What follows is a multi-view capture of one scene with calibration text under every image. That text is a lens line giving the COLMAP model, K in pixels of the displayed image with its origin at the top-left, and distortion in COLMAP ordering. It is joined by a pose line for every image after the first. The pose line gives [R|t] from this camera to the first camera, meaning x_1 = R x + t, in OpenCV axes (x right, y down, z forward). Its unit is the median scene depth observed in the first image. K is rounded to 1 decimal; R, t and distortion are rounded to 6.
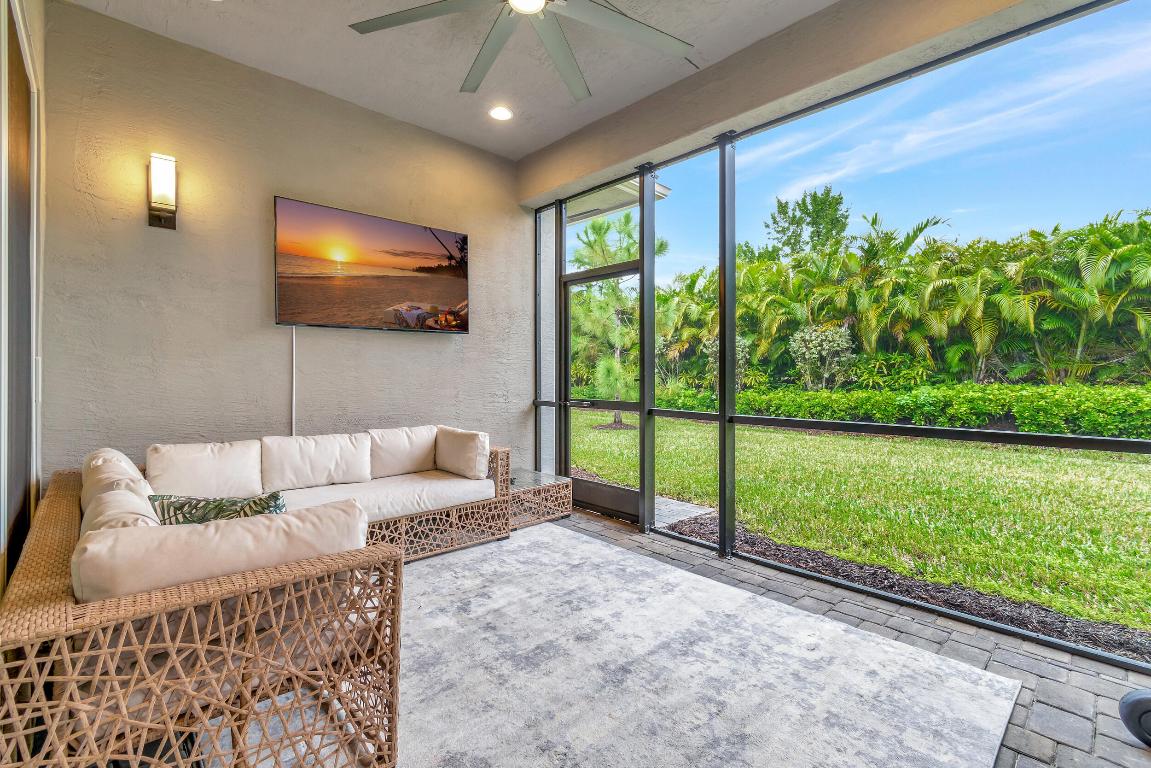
lens RADIAL K [[514.7, 0, 571.5], [0, 514.7, 373.5], [0, 0, 1]] dist [0.002671, -0.000134]
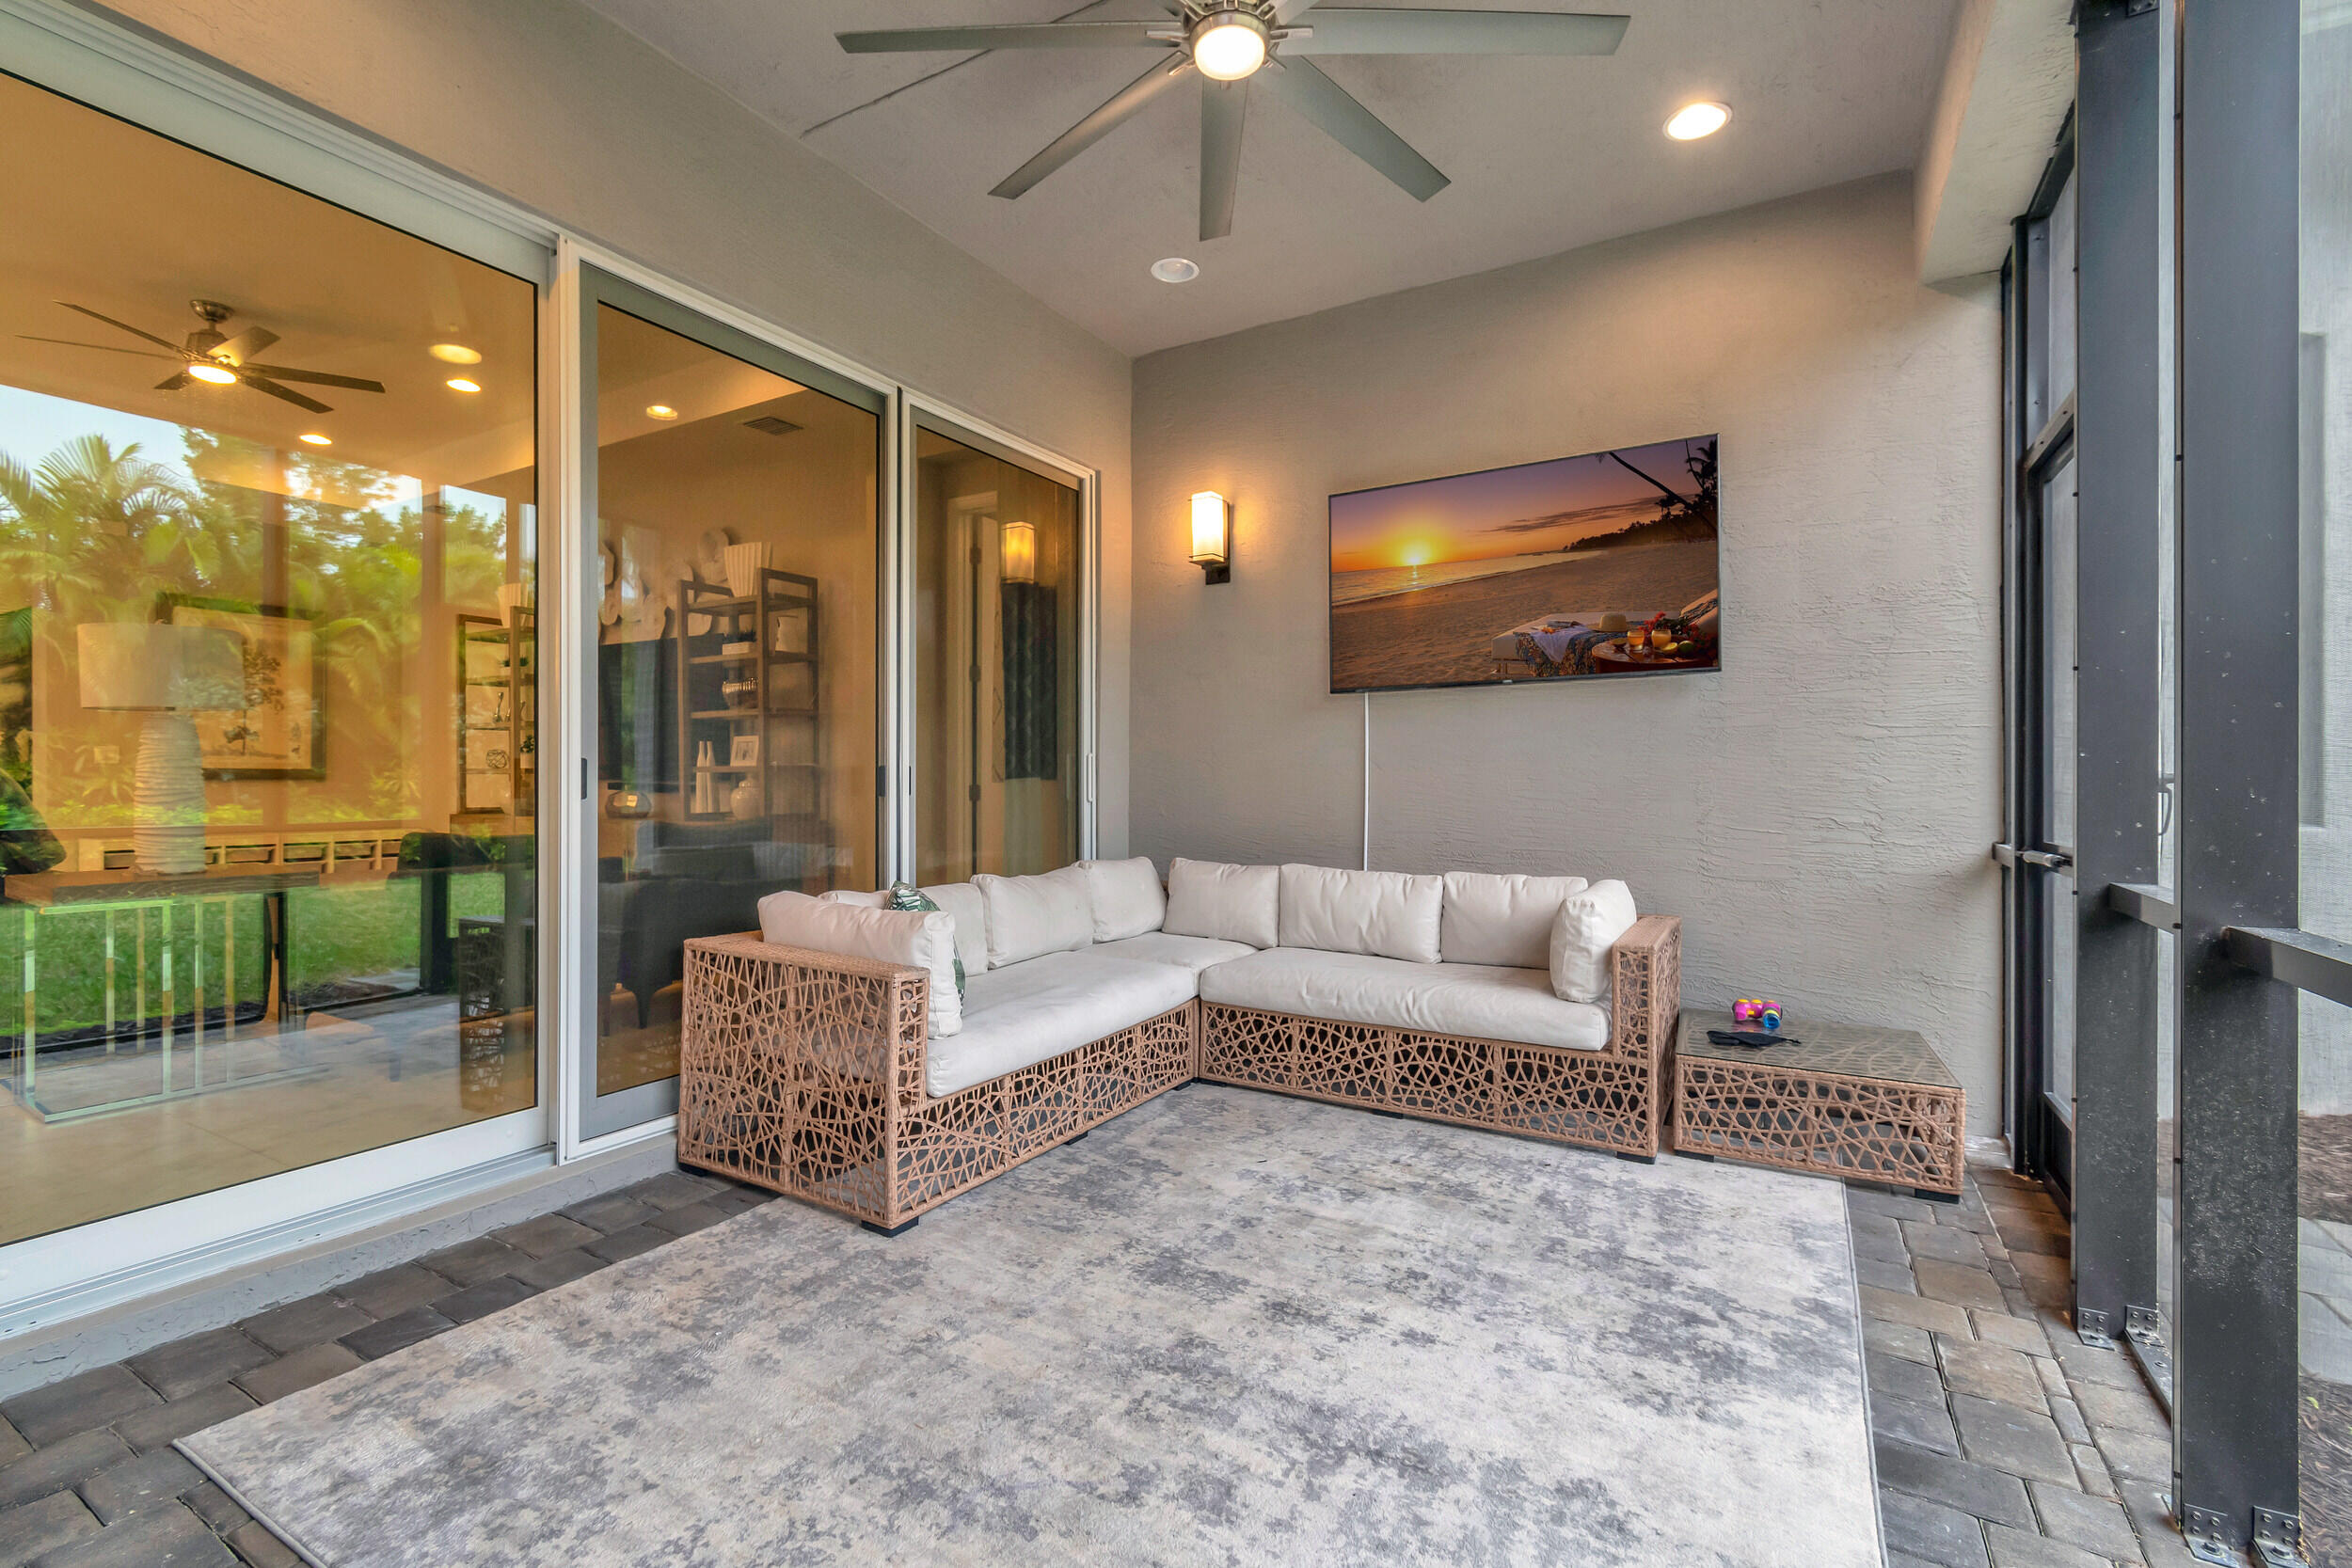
lens RADIAL K [[1077.4, 0, 1176.0], [0, 1077.4, 784.0], [0, 0, 1]] dist [-0.002882, -0.000379]
pose [[0.277881, 0.001476, -0.960614, 0.638831], [-0.001821, 0.999998, 0.001010, 0.018098], [0.960614, 0.001468, 0.277883, 0.424648]]
